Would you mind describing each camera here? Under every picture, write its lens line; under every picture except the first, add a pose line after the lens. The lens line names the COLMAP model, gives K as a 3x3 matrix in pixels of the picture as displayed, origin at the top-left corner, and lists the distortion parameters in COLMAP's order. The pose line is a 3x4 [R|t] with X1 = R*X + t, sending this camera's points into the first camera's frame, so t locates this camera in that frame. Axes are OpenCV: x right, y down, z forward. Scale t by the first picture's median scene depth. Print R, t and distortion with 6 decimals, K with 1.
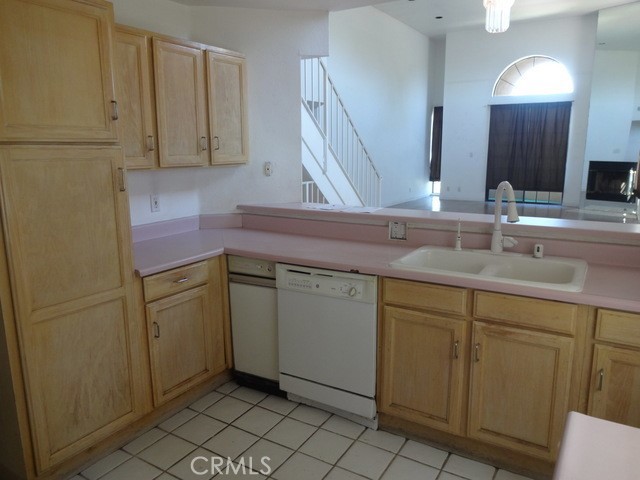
lens RADIAL K [[477.0, 0, 320.0], [0, 477.0, 240.0], [0, 0, 1]] dist [-0.003776, 0.002543]
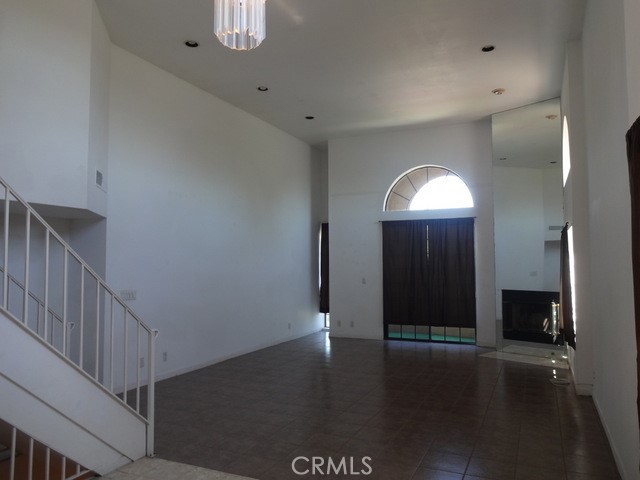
lens RADIAL K [[477.0, 0, 320.0], [0, 477.0, 240.0], [0, 0, 1]] dist [-0.003776, 0.002543]
pose [[0.992052, 0.007181, 0.125623, 0.154079], [0.023460, 0.970309, -0.240727, -0.058208], [-0.123622, 0.241761, 0.962429, 0.237404]]
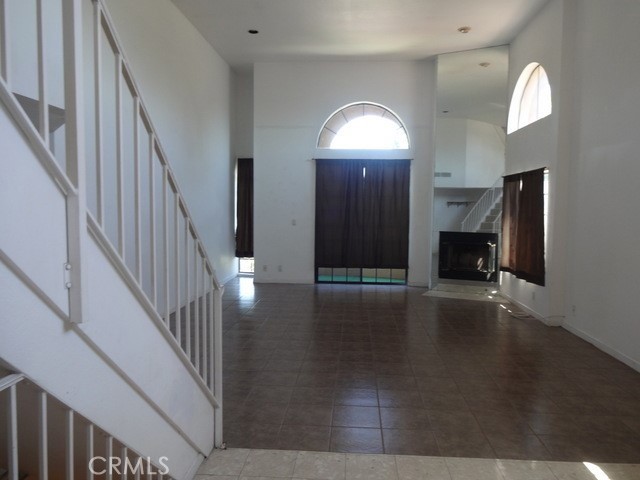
lens RADIAL K [[477.0, 0, 320.0], [0, 477.0, 240.0], [0, 0, 1]] dist [-0.003776, 0.002543]
pose [[0.885516, -0.016920, 0.464300, 0.004570], [0.074640, 0.991537, -0.106220, -0.074023], [-0.458573, 0.128715, 0.879285, 0.349006]]
